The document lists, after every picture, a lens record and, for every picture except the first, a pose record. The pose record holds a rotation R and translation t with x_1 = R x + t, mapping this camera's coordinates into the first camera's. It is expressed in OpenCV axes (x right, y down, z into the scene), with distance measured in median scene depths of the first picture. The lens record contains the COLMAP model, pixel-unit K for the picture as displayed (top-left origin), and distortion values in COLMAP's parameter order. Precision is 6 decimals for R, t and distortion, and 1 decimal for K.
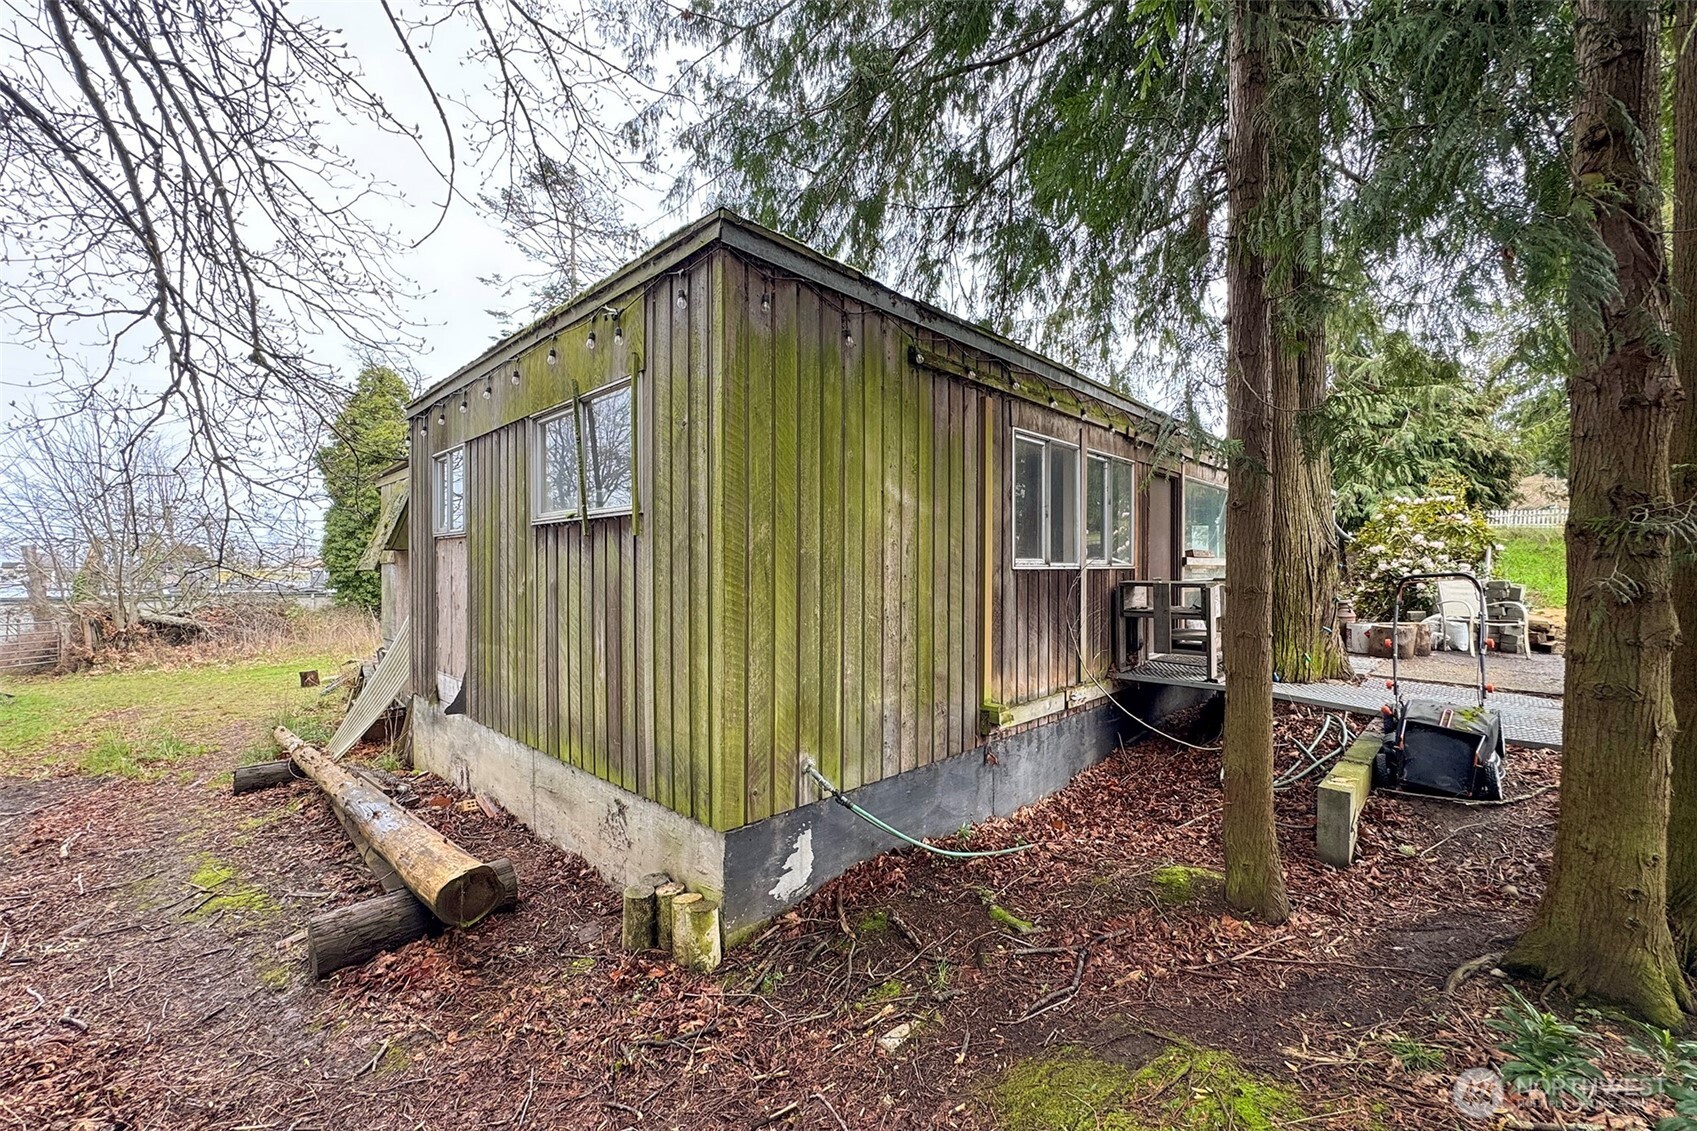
lens RADIAL K [[706.2, 0, 808.9], [0, 706.2, 572.5], [0, 0, 1]] dist [0.000593, 0.000087]
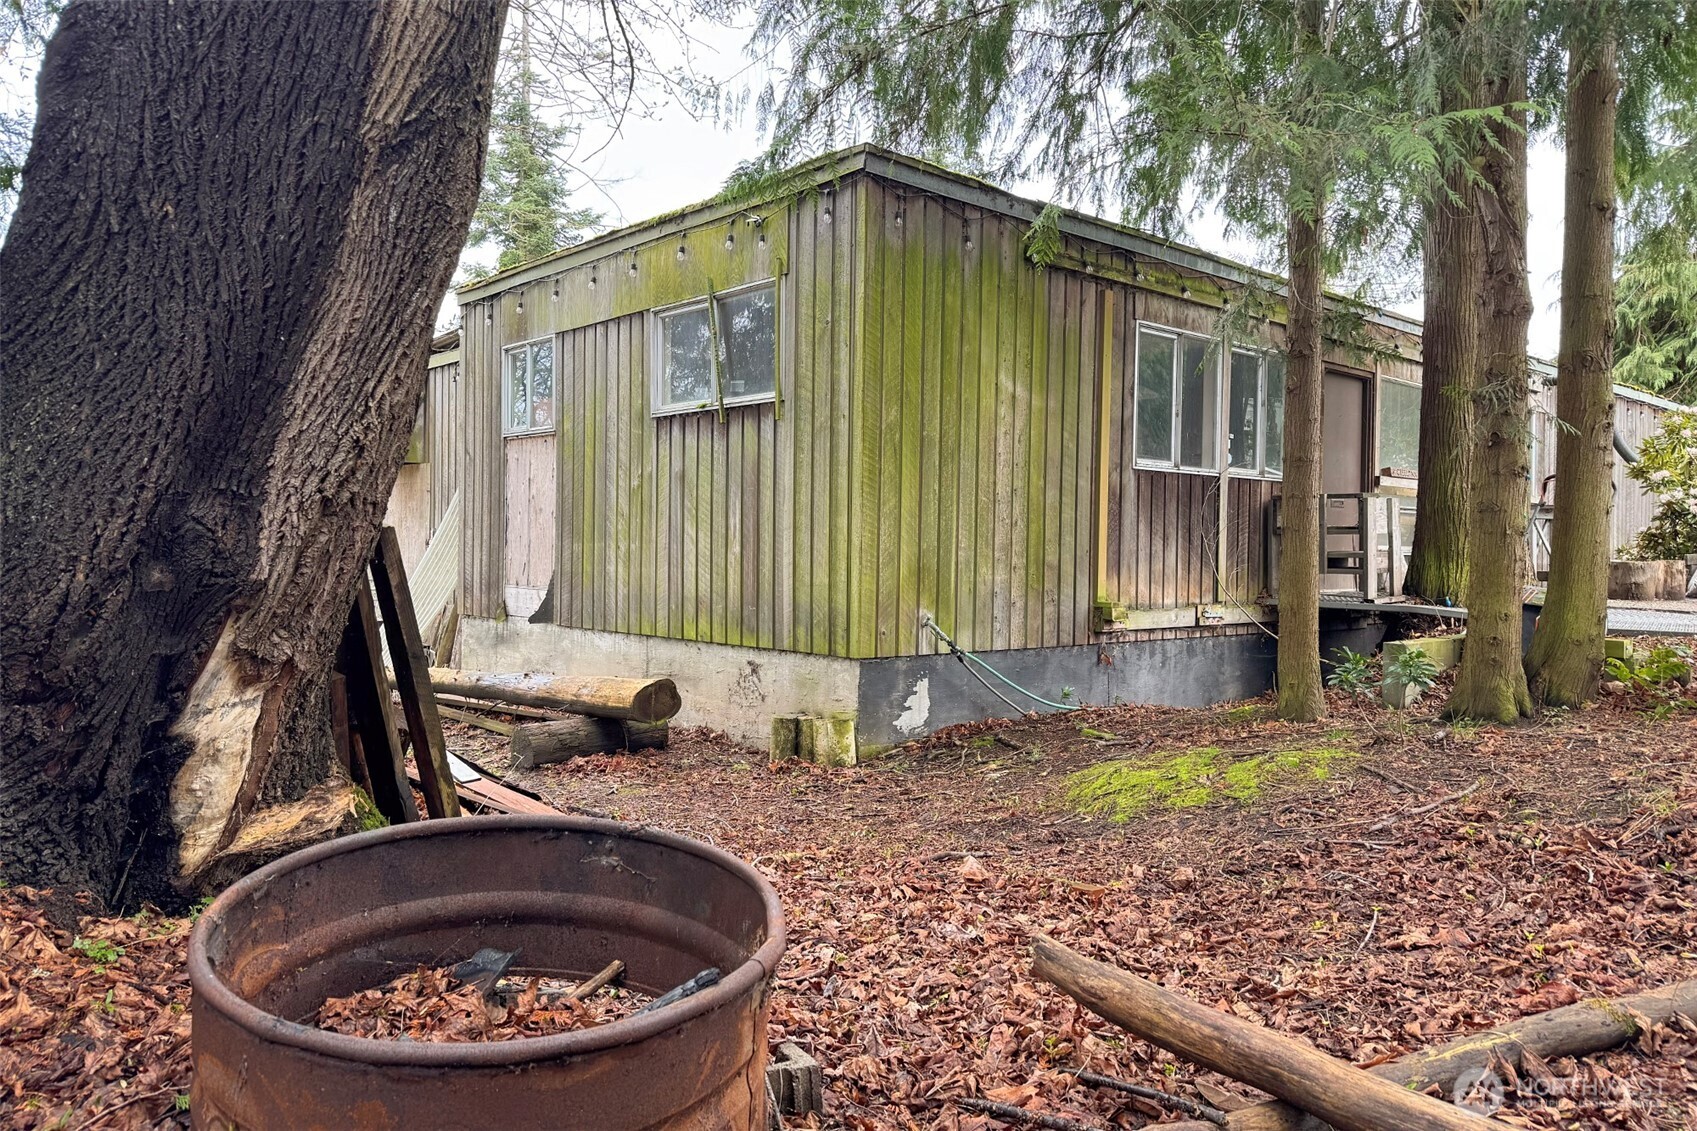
lens RADIAL K [[1216.8, 0, 816.9], [0, 1216.8, 562.1], [0, 0, 1]] dist [0.133520, -0.186482]
pose [[0.998619, 0.013835, -0.050678, -0.068557], [-0.013564, 0.999892, 0.005683, 0.144973], [0.050751, -0.004988, 0.998699, -0.845394]]
